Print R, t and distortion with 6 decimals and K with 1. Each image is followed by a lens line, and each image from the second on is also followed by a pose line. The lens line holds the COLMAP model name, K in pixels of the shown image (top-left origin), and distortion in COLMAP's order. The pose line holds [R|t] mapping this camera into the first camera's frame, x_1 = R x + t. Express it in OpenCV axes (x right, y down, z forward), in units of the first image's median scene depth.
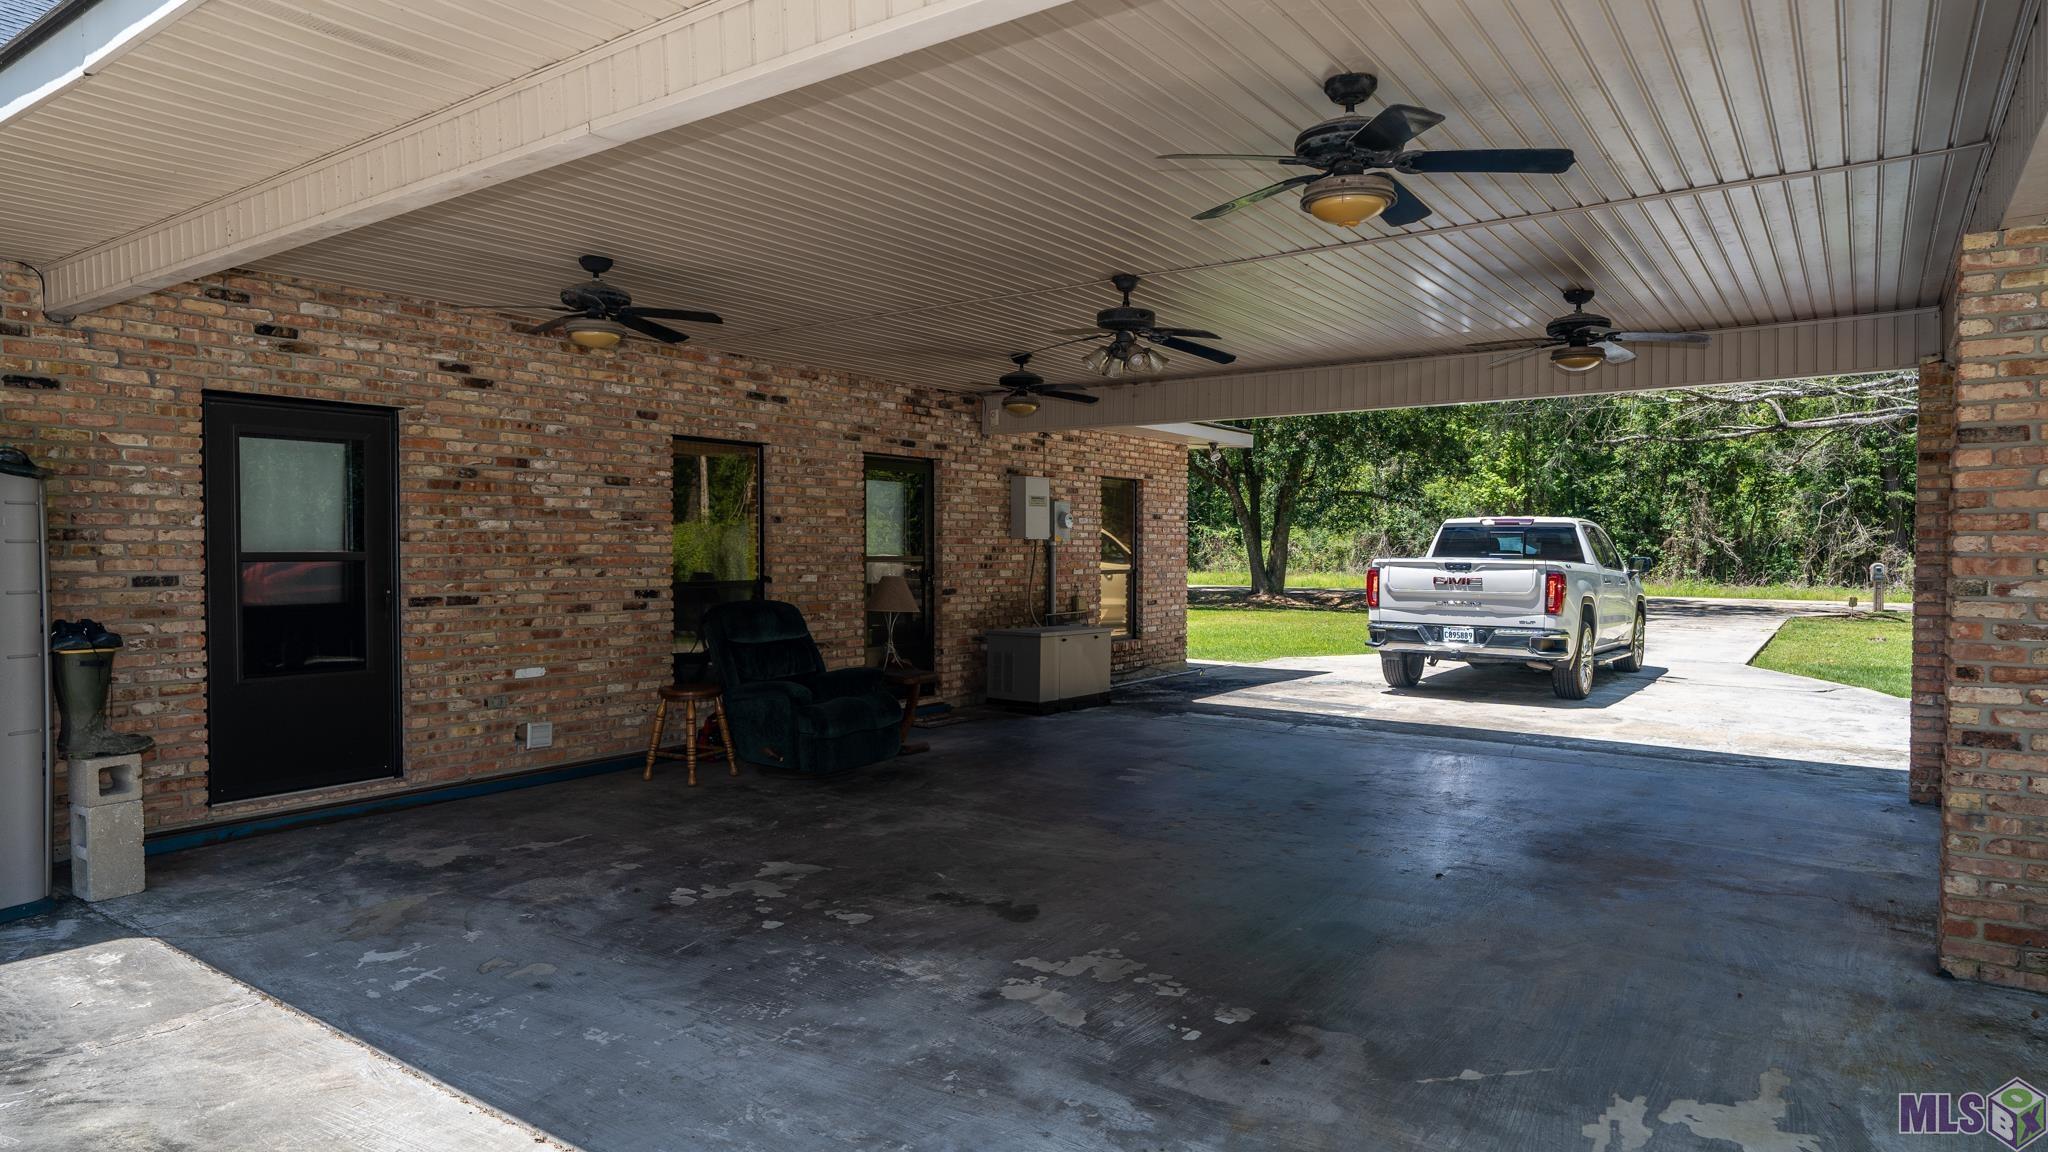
lens RADIAL K [[1189.1, 0, 1030.4], [0, 1189.1, 572.7], [0, 0, 1]] dist [0.001403, 0.000456]
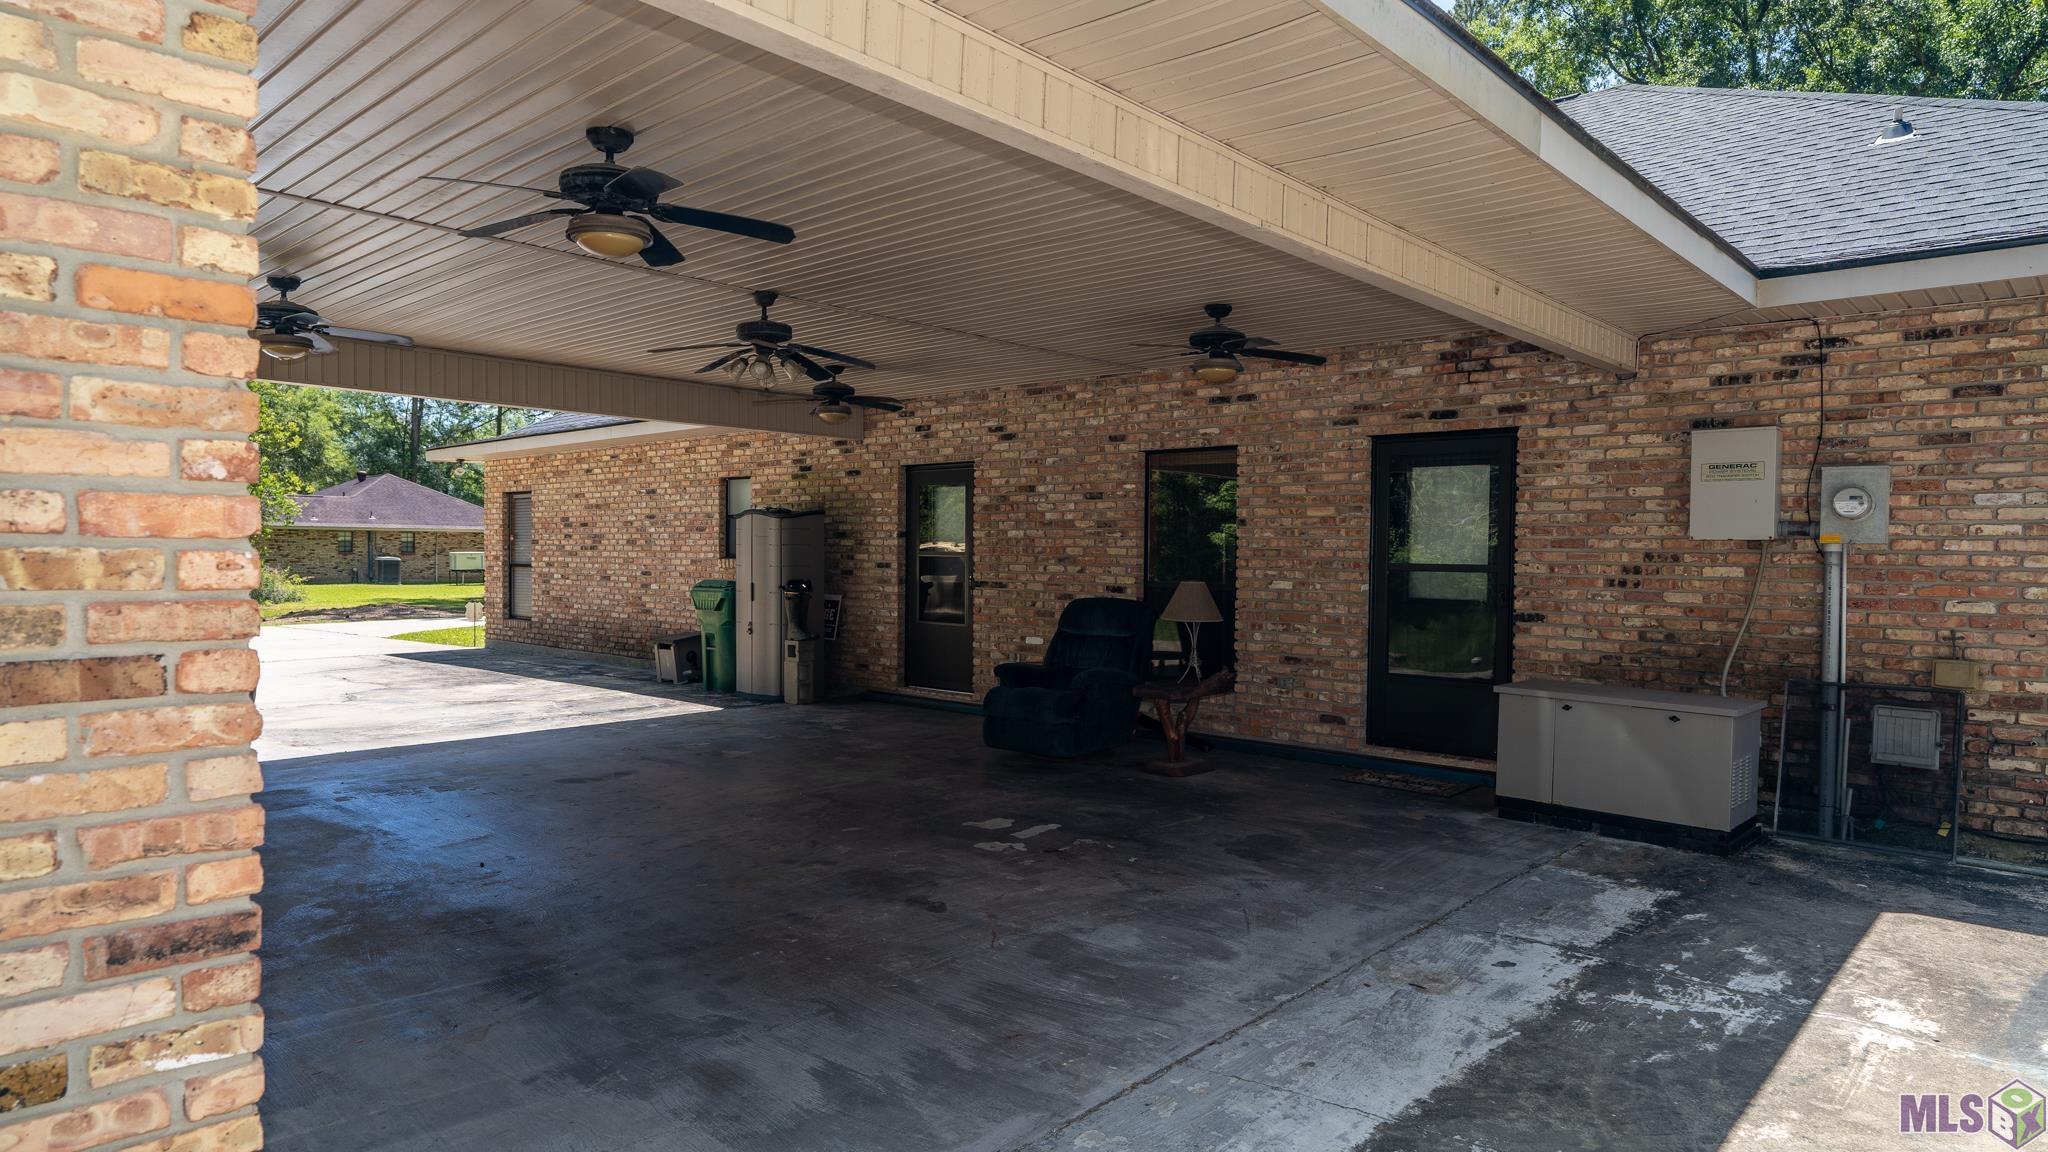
lens RADIAL K [[1189.1, 0, 1031.1], [0, 1189.1, 575.6], [0, 0, 1]] dist [0.001403, 0.000456]
pose [[-0.123983, 0.013049, -0.992199, 0.853369], [-0.034924, 0.999237, 0.017506, -0.013418], [0.991670, 0.036822, -0.123433, 1.052653]]
